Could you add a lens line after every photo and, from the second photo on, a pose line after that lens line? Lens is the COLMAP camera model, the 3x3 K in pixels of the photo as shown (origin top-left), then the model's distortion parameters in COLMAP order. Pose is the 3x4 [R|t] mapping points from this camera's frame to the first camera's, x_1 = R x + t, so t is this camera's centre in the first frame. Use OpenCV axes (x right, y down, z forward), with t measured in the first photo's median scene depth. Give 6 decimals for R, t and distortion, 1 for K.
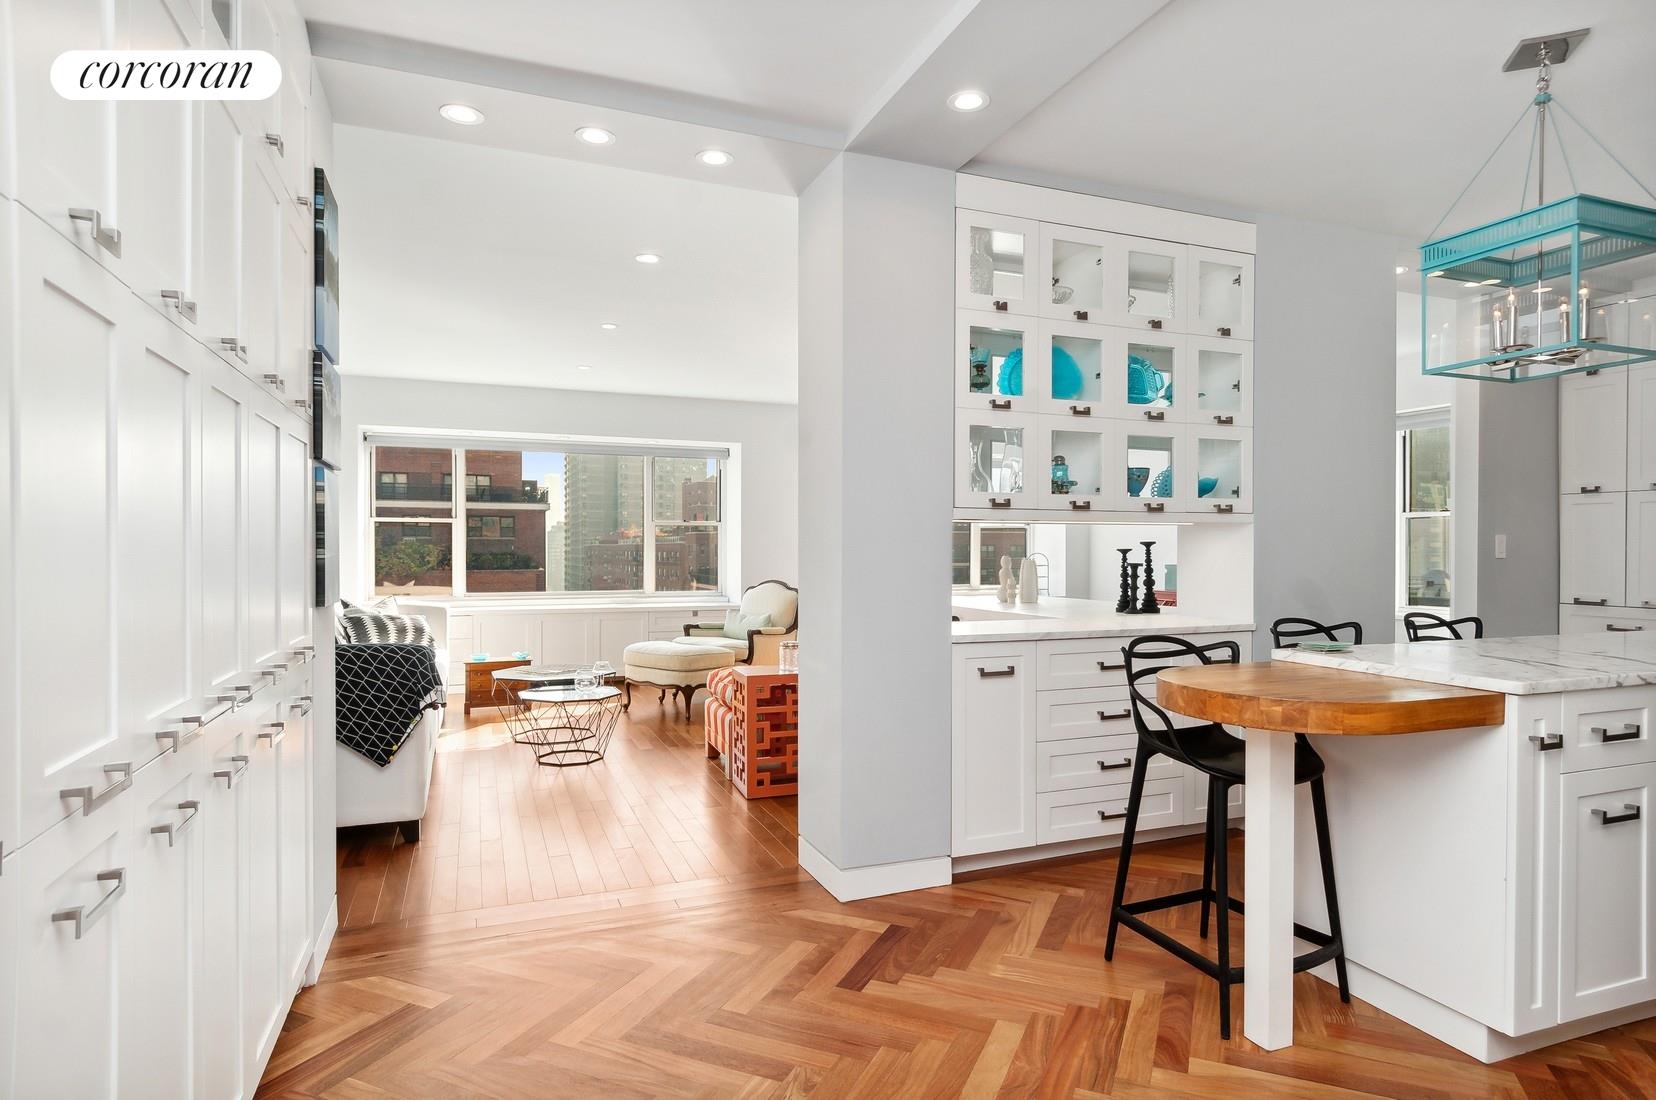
lens RADIAL K [[901.9, 0, 828.0], [0, 901.9, 550.0], [0, 0, 1]] dist [0.000354, 0.000154]
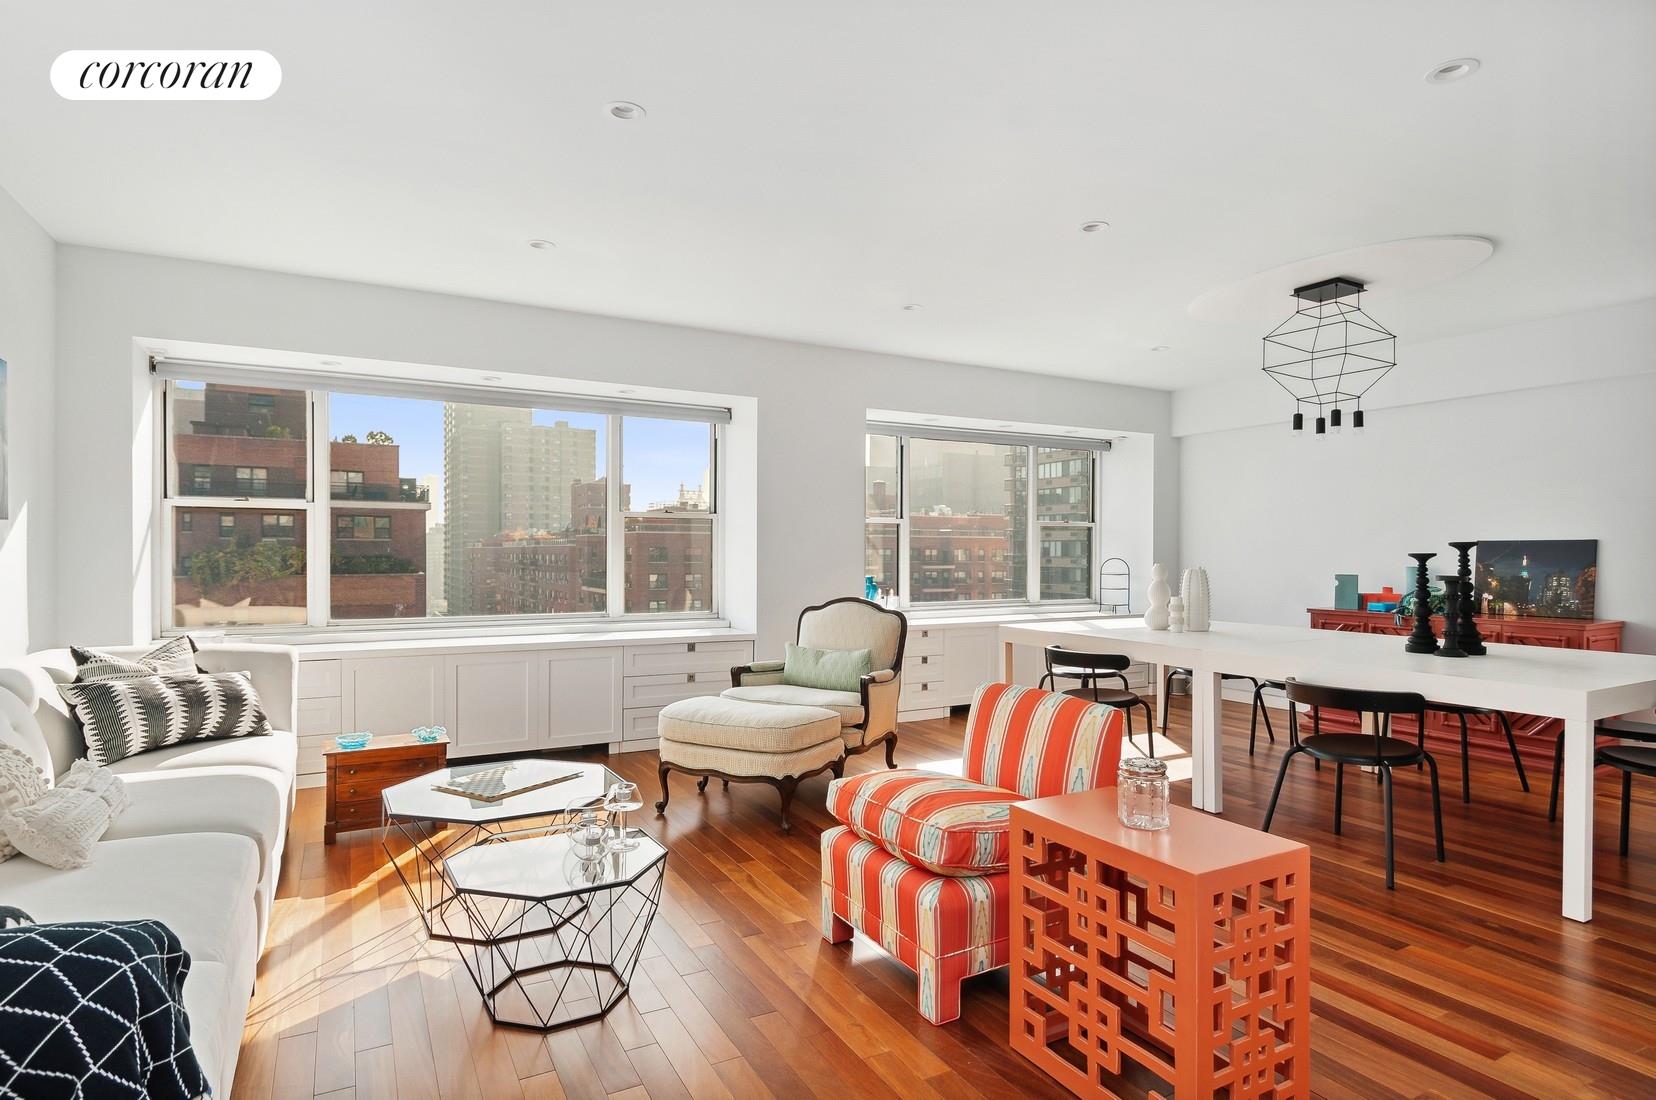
lens RADIAL K [[878.9, 0, 826.4], [0, 878.9, 561.0], [0, 0, 1]] dist [-0.002534, -0.001703]
pose [[0.991855, 0.001284, 0.127365, -0.170581], [-0.002383, 0.999961, 0.008480, -0.000148], [-0.127349, -0.008714, 0.991820, 0.437869]]
